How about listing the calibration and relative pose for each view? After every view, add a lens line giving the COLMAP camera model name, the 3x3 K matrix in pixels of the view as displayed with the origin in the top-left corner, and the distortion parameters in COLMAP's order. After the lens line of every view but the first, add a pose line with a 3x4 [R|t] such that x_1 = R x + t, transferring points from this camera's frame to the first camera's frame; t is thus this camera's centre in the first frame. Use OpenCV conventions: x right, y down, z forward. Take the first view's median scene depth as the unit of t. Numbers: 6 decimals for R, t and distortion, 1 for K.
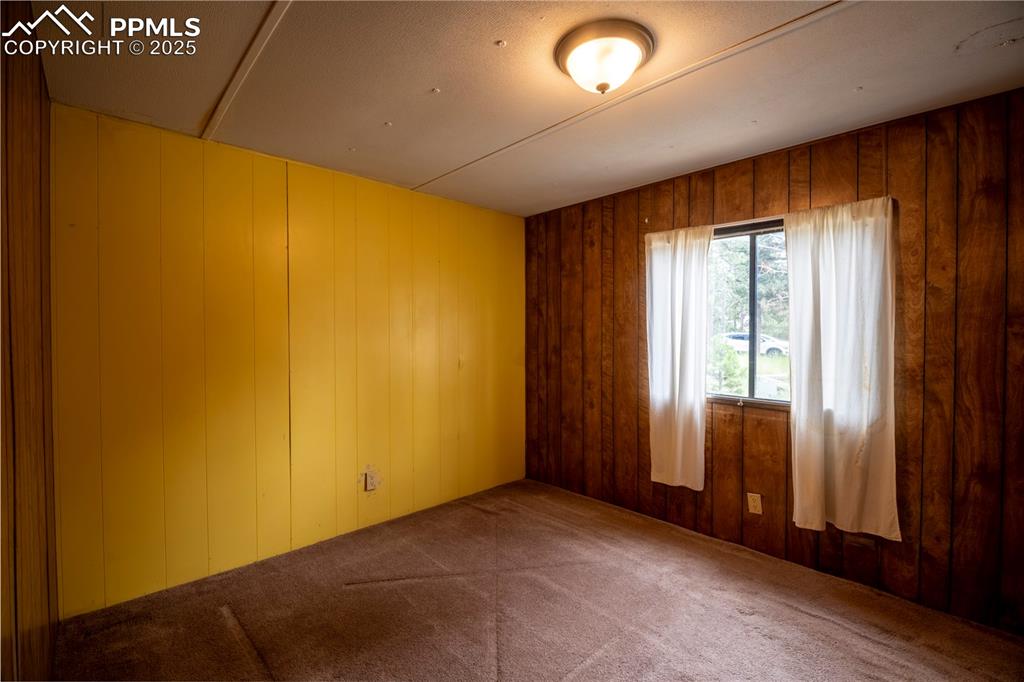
lens RADIAL K [[445.7, 0, 512.0], [0, 445.7, 341.0], [0, 0, 1]] dist [-0.010790, -0.000759]
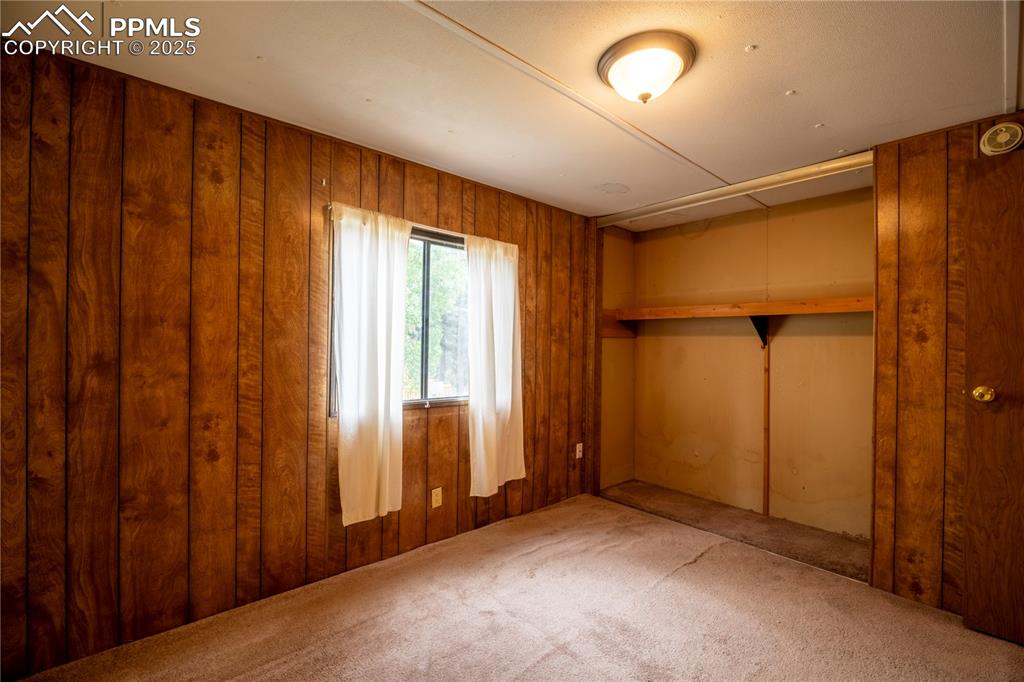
lens RADIAL K [[445.7, 0, 512.0], [0, 445.7, 341.0], [0, 0, 1]] dist [-0.010790, -0.000759]
pose [[0.033817, 0.001612, 0.999427, -0.419511], [-0.002801, 0.999995, -0.001518, -0.005594], [-0.999424, -0.002748, 0.033821, 0.647931]]
